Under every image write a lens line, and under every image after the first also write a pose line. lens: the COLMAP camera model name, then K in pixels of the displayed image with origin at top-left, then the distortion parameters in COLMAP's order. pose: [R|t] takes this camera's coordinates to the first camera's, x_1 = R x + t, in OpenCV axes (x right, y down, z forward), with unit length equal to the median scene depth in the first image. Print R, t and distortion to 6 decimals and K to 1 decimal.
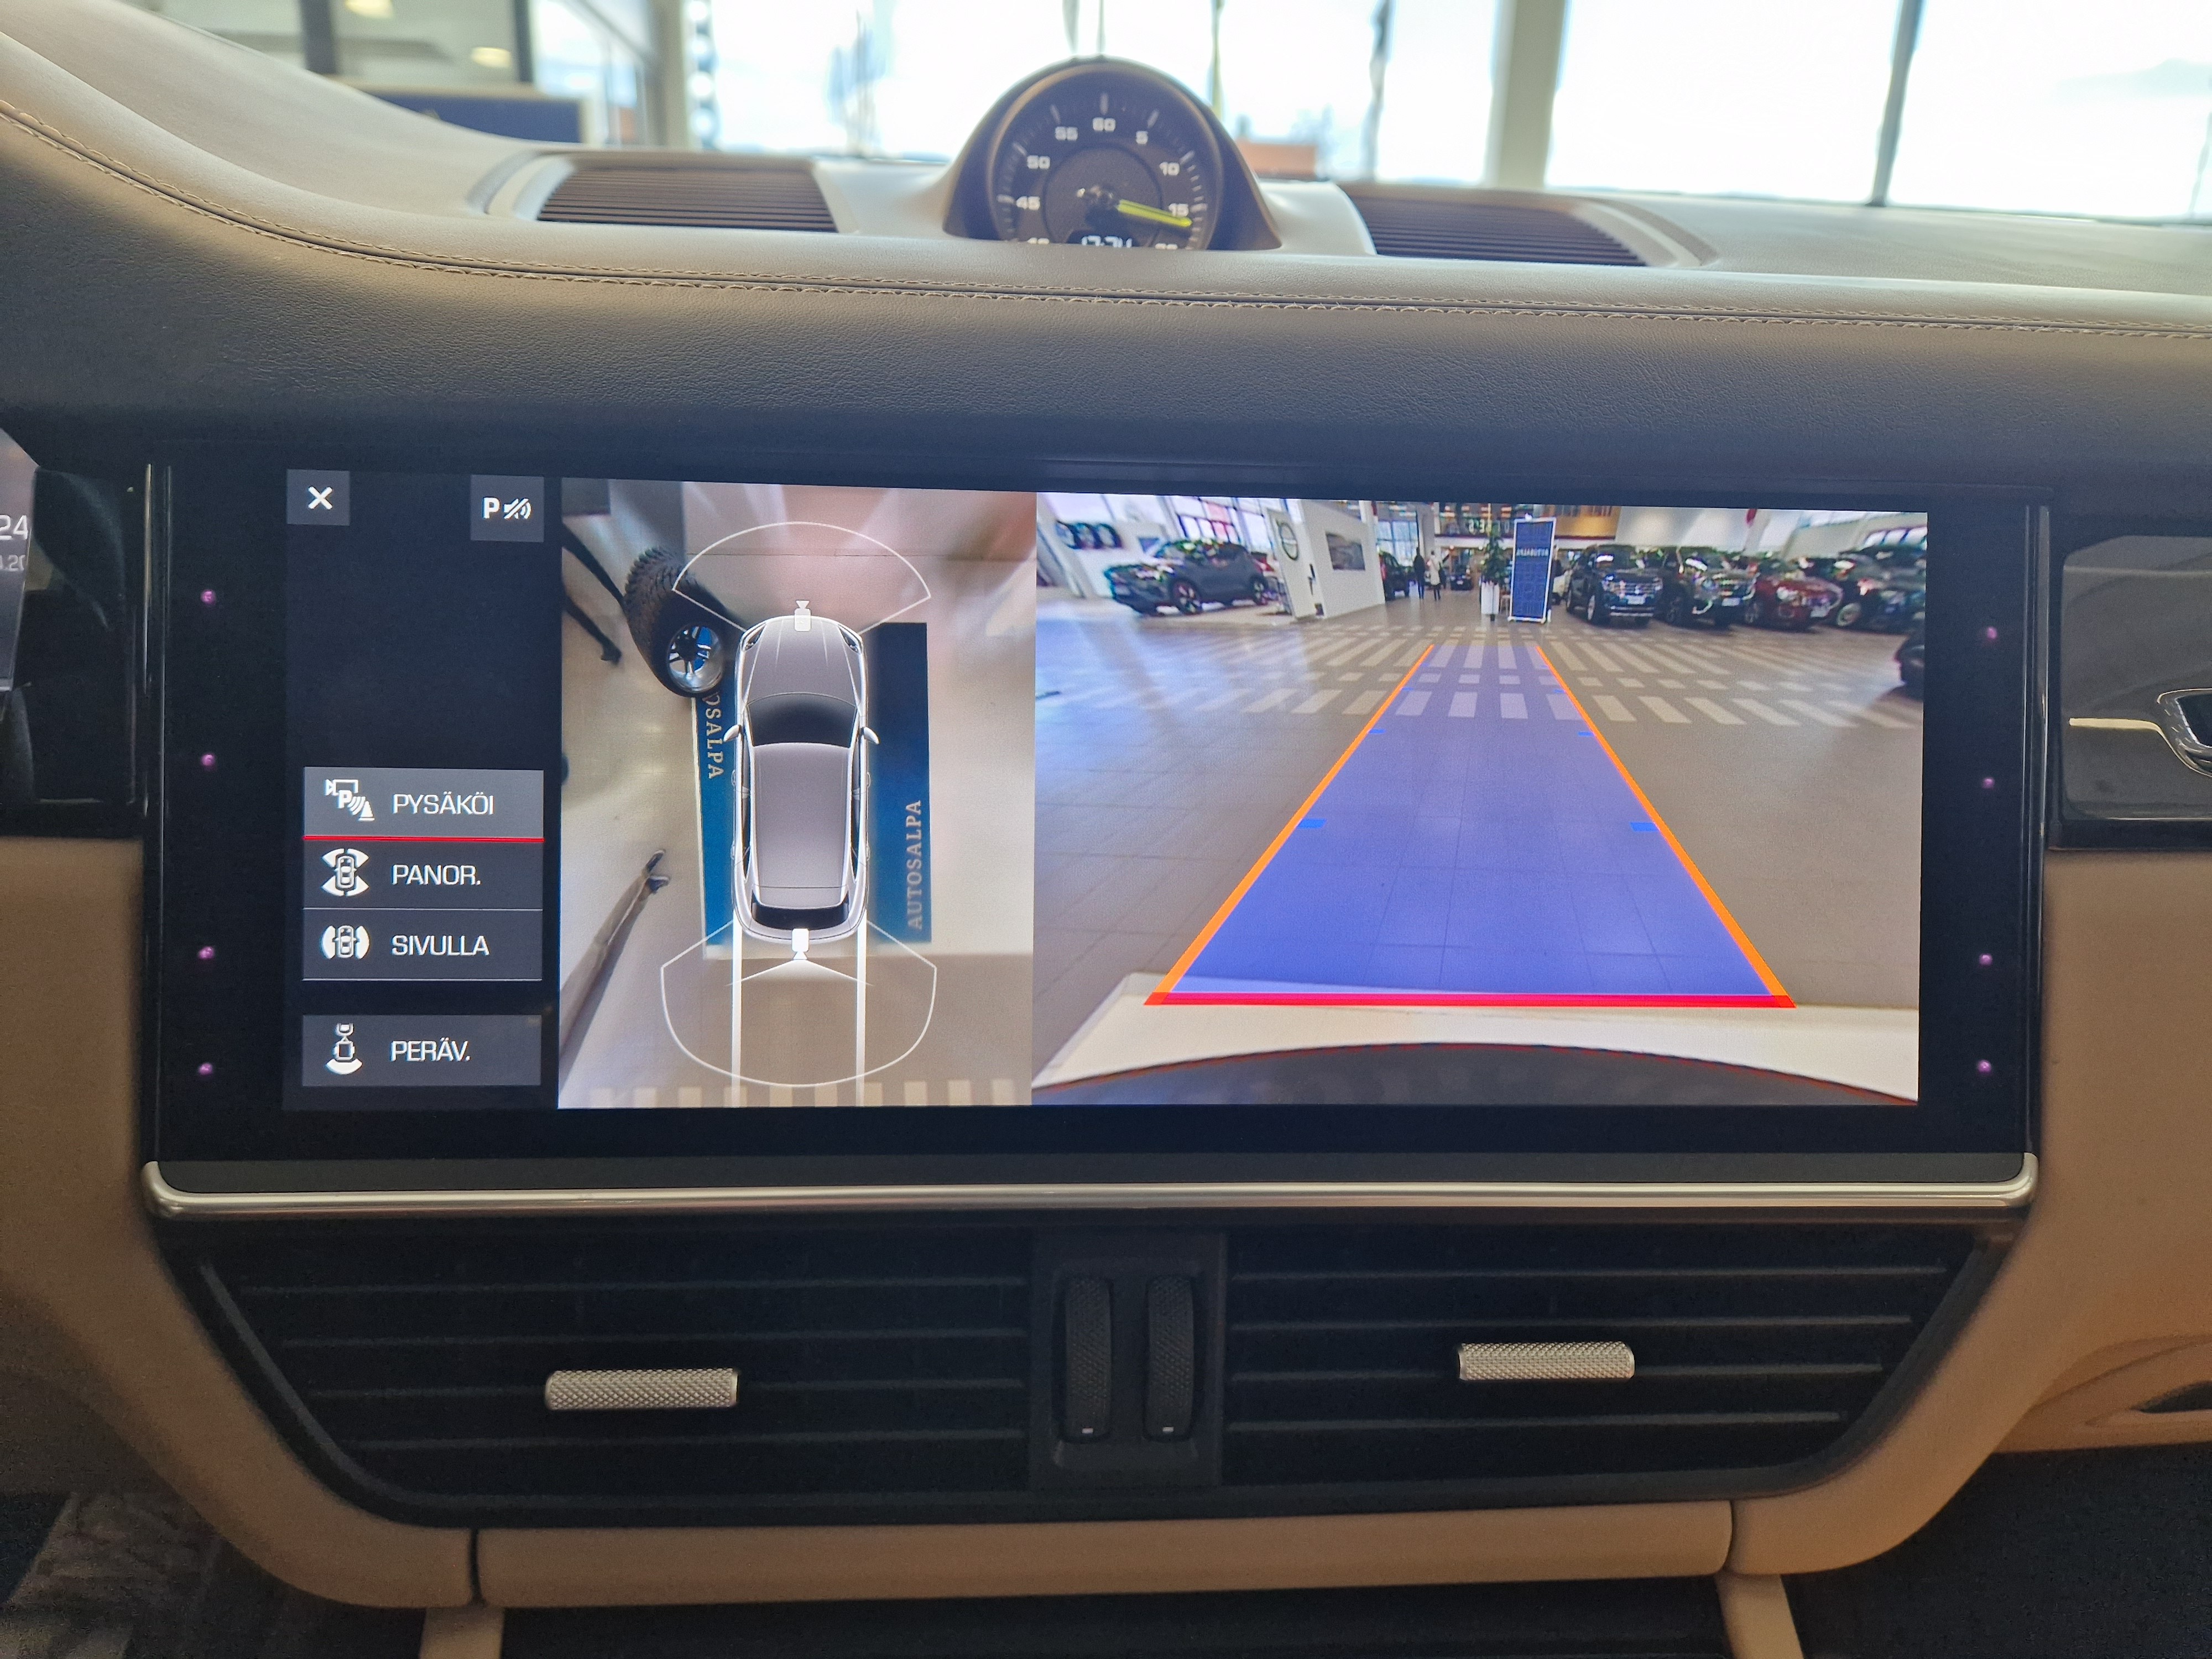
lens RADIAL K [[1525.3, 0, 1106.0], [0, 1525.3, 829.5], [0, 0, 1]] dist [0.054269, -0.071676]
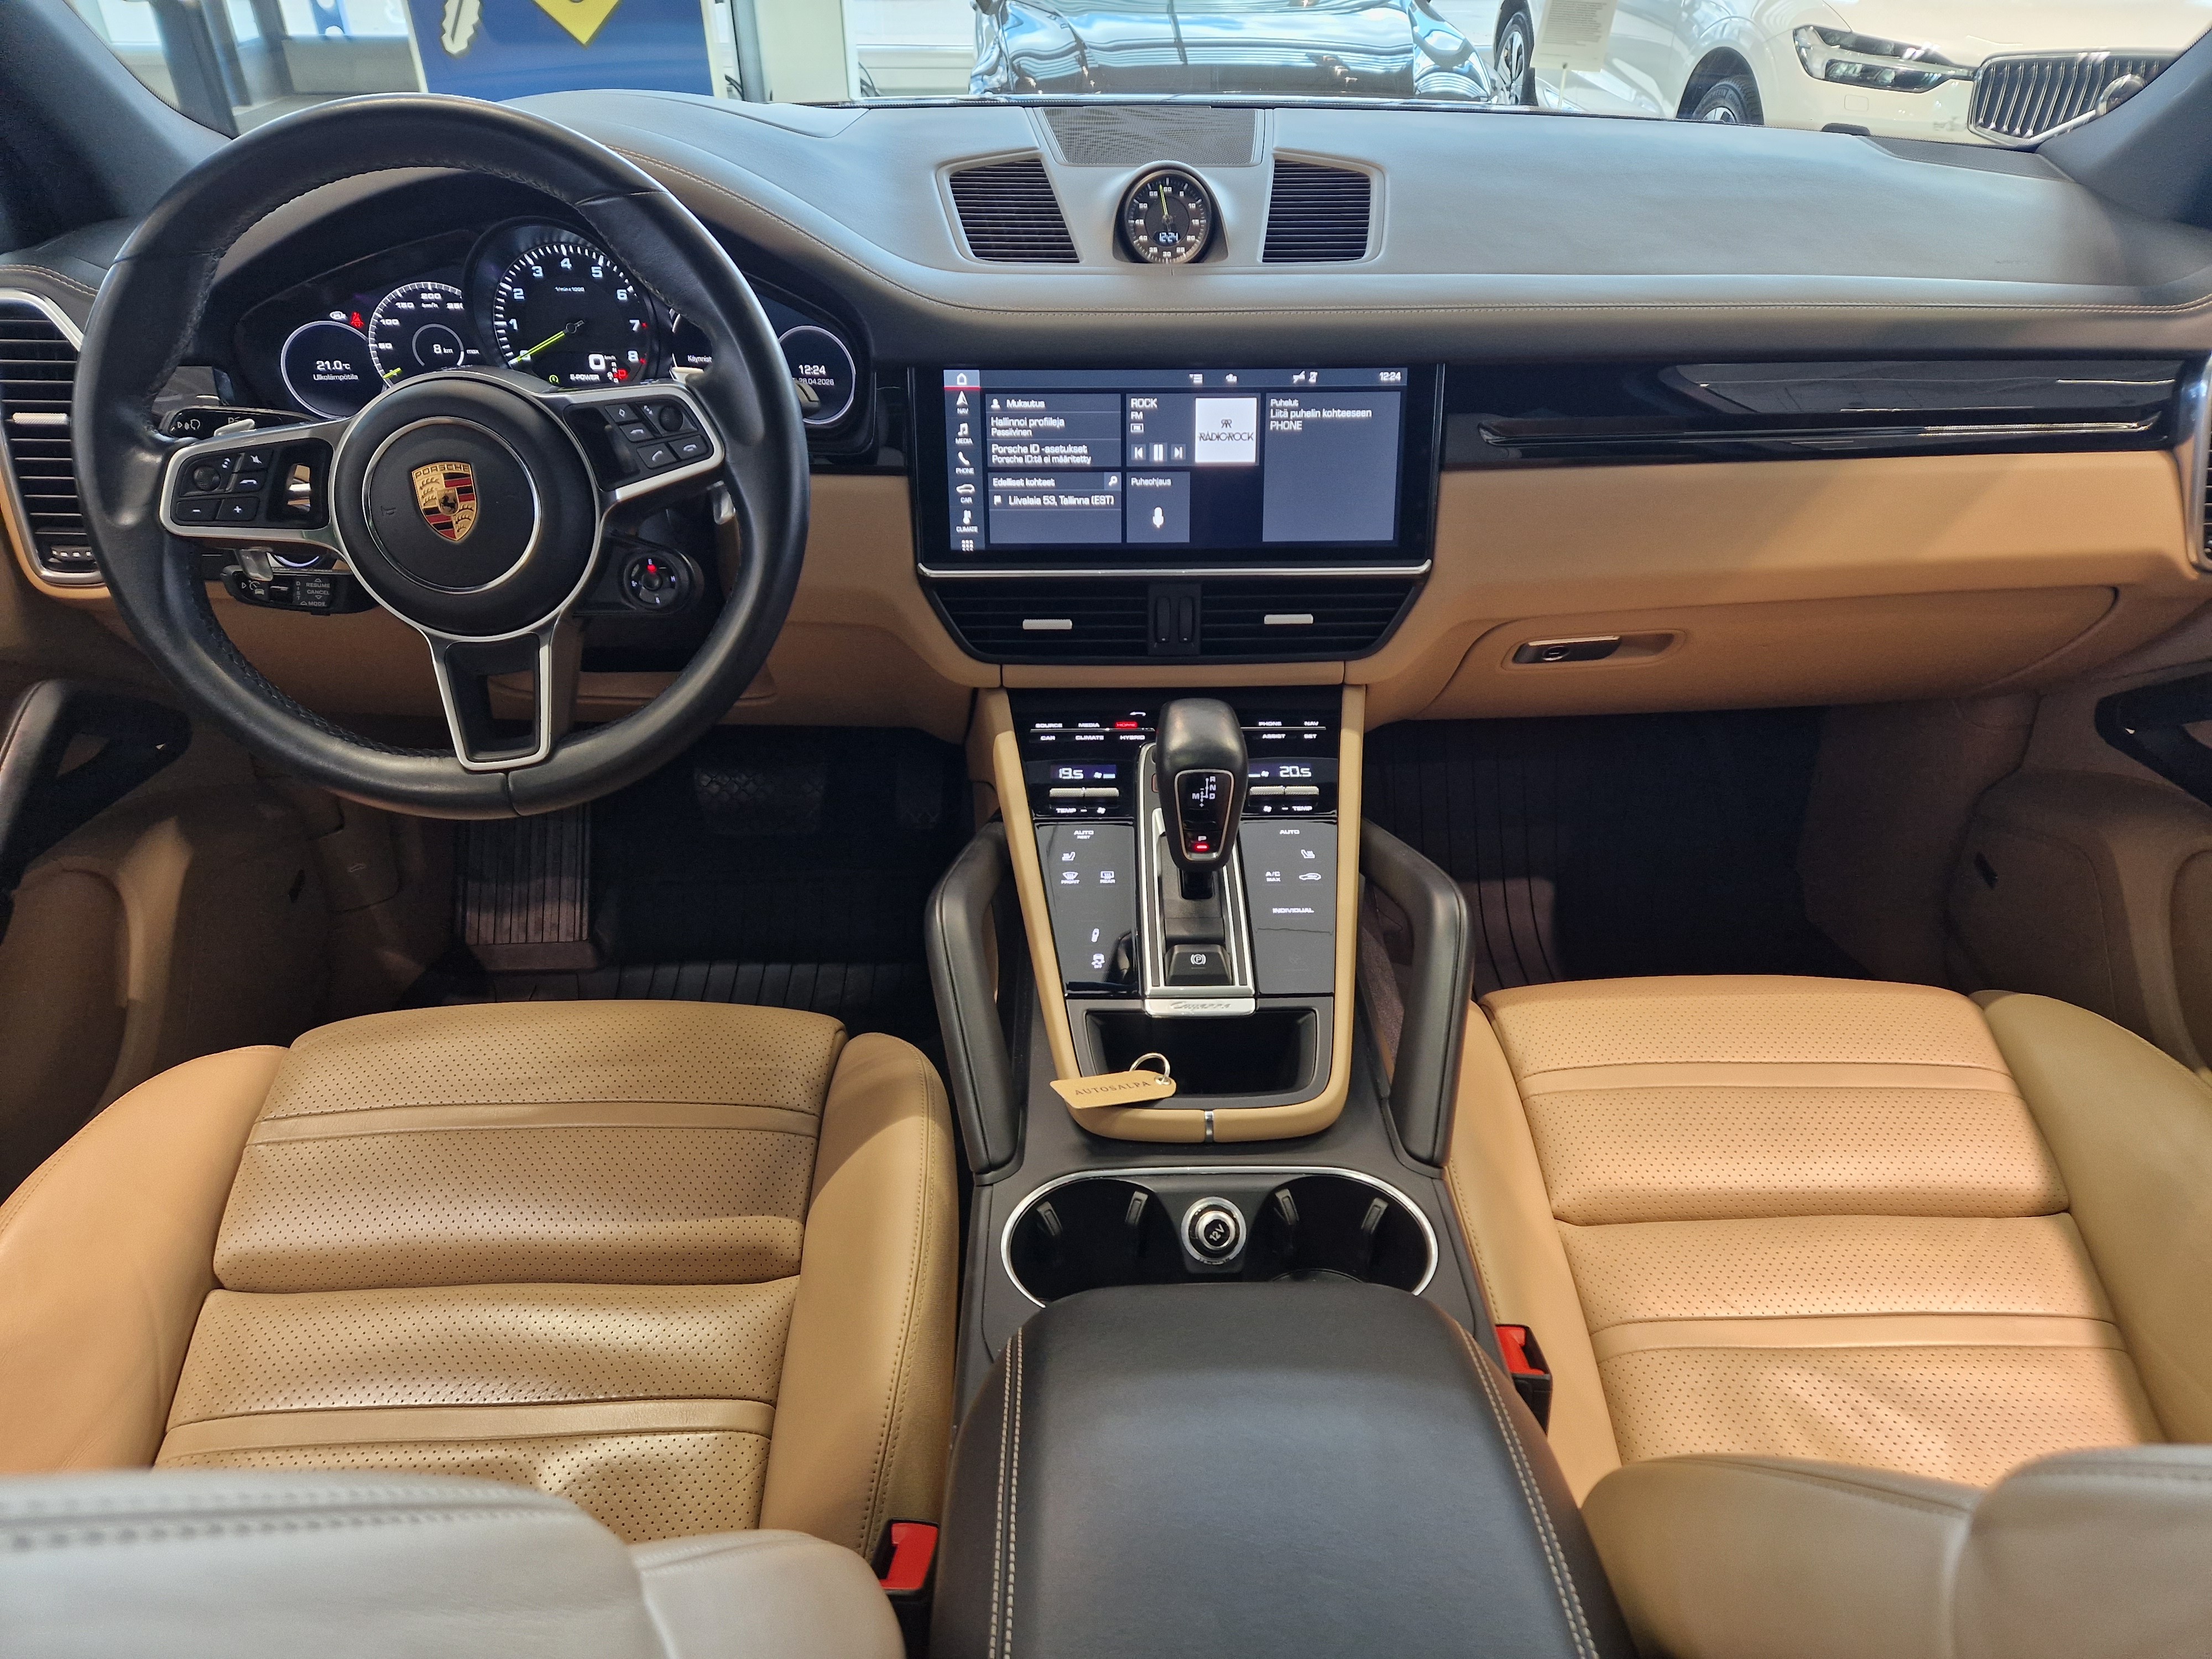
lens RADIAL K [[1486.3, 0, 1125.0], [0, 1486.3, 856.3], [0, 0, 1]] dist [0.085440, -0.067727]
pose [[0.999142, -0.002665, -0.041337, 0.041325], [0.013981, 0.961068, 0.275956, -0.094652], [0.038992, -0.276298, 0.960281, -2.507319]]
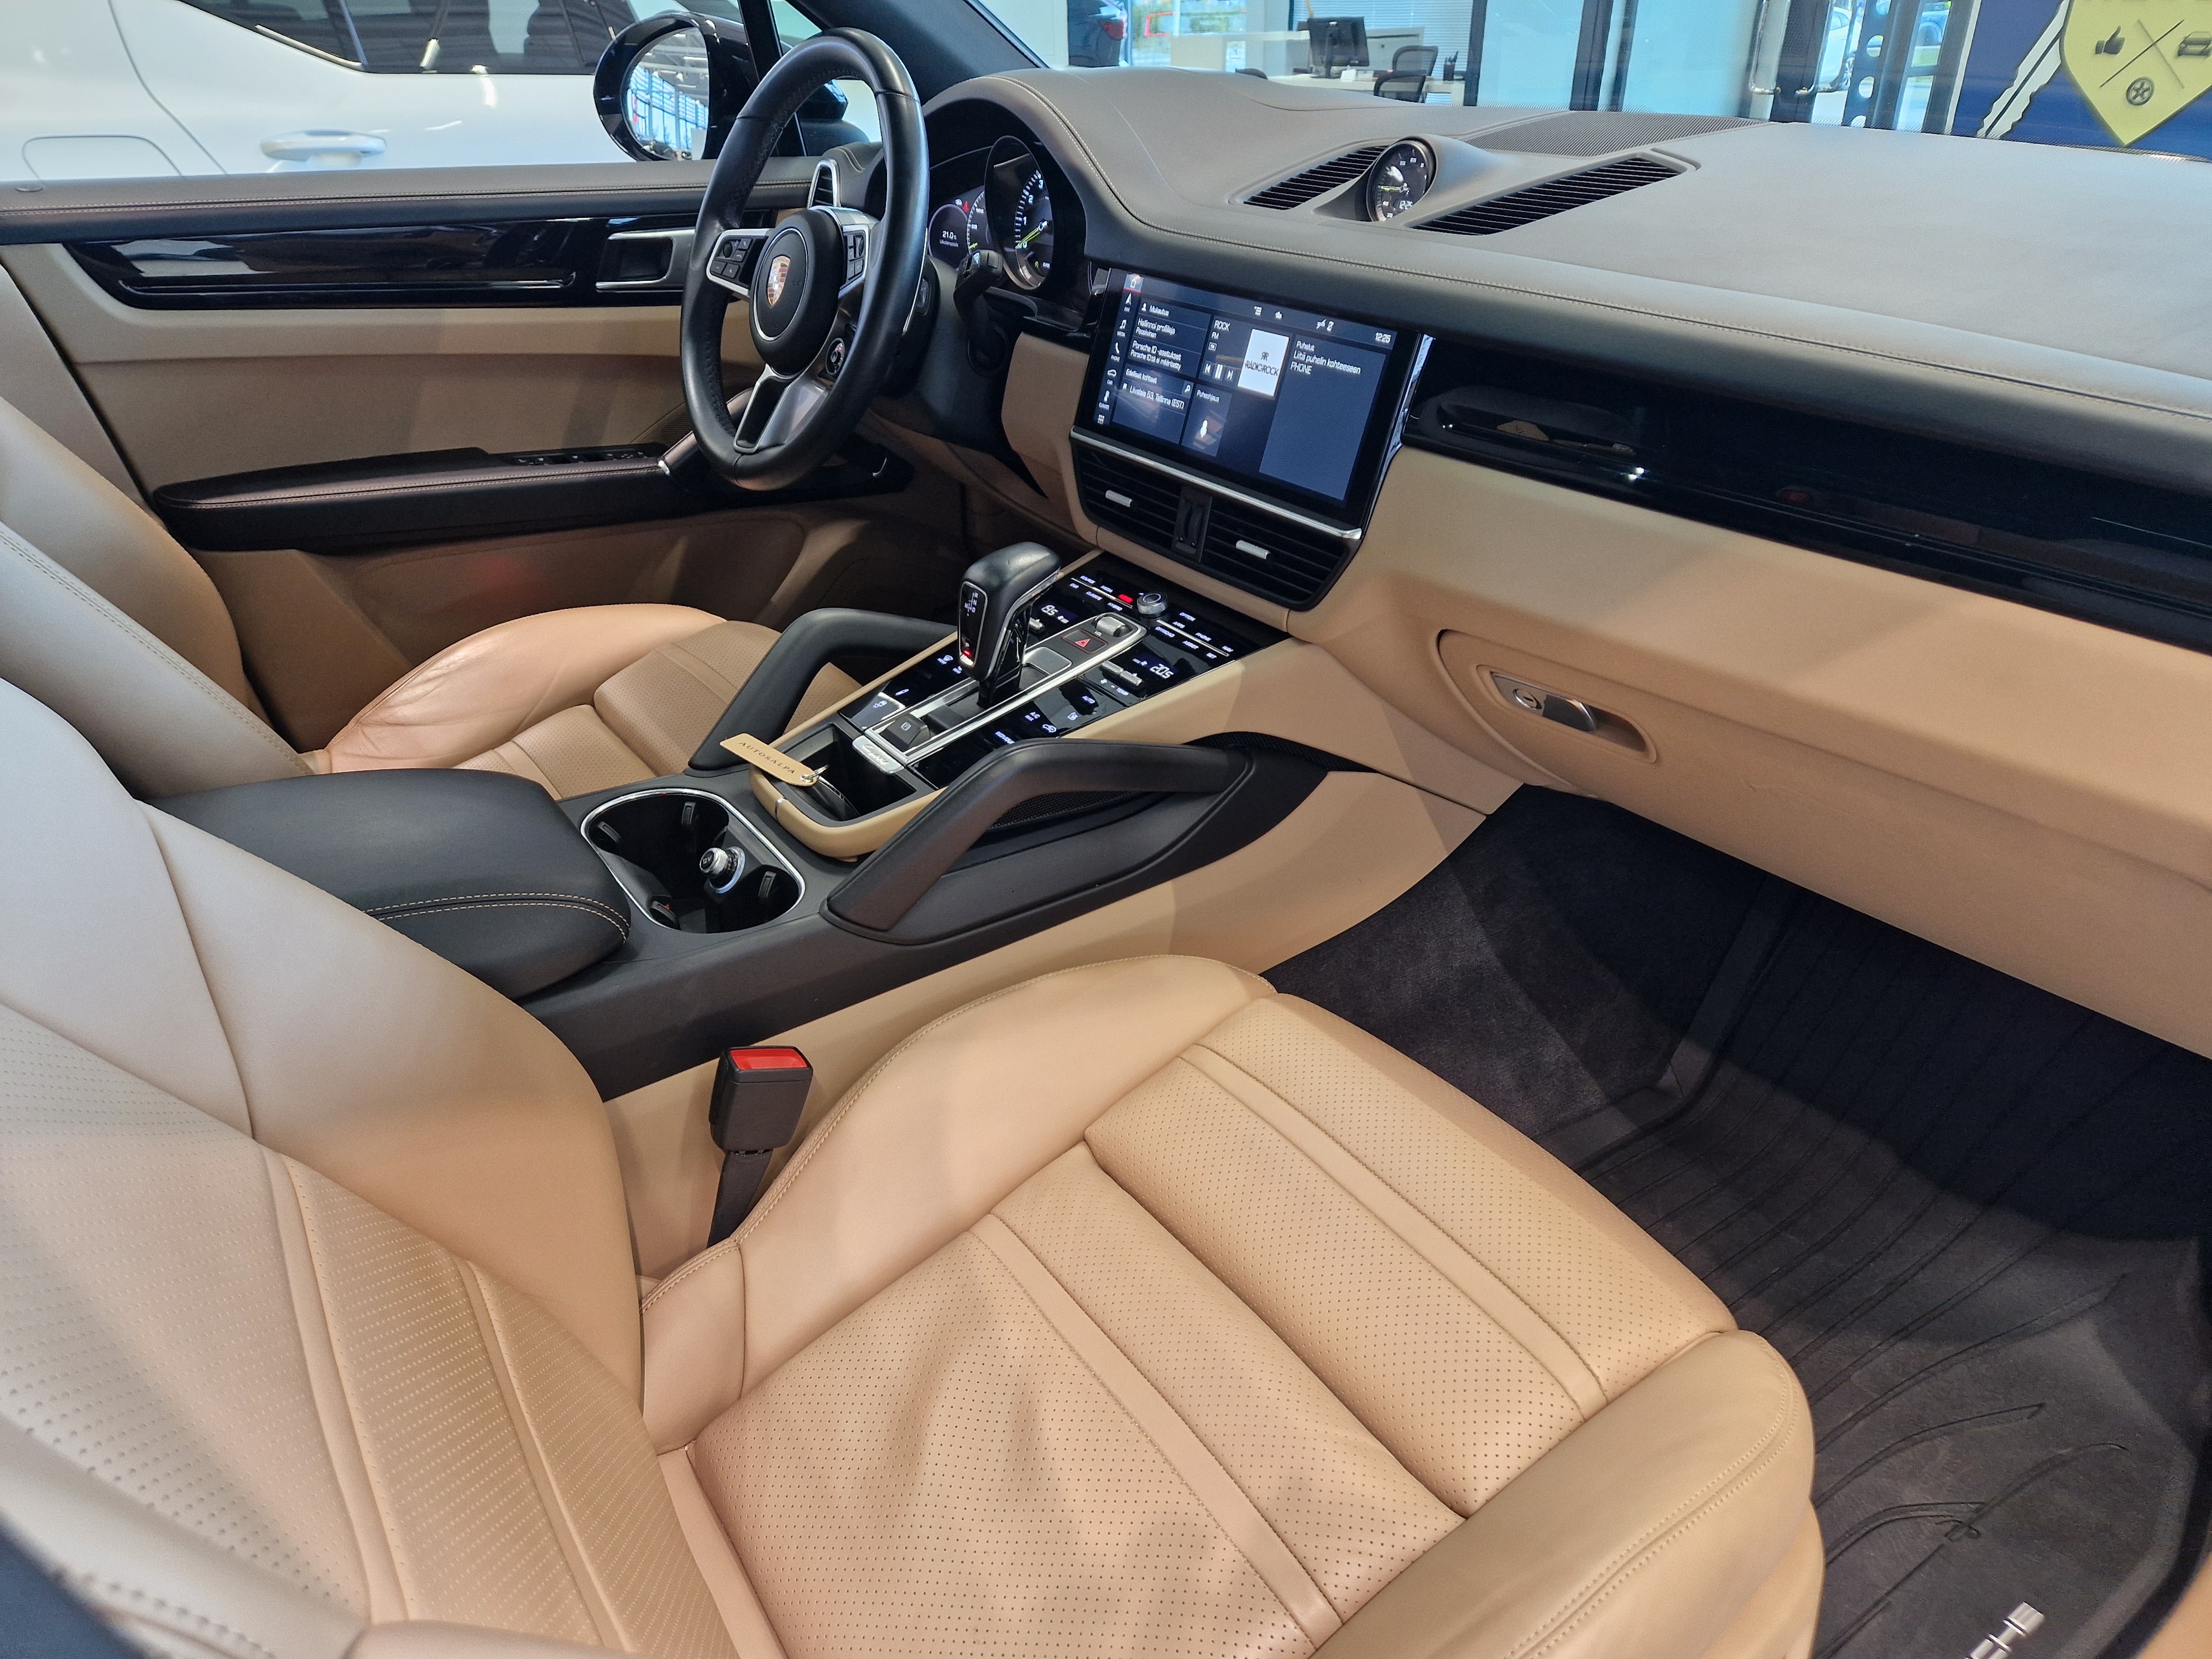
lens RADIAL K [[1486.3, 0, 1125.0], [0, 1486.3, 856.3], [0, 0, 1]] dist [0.085440, -0.067727]
pose [[0.517493, 0.392178, -0.760525, 3.166142], [-0.234100, 0.919767, 0.315002, -0.049234], [0.823042, 0.015027, 0.567782, -1.335561]]
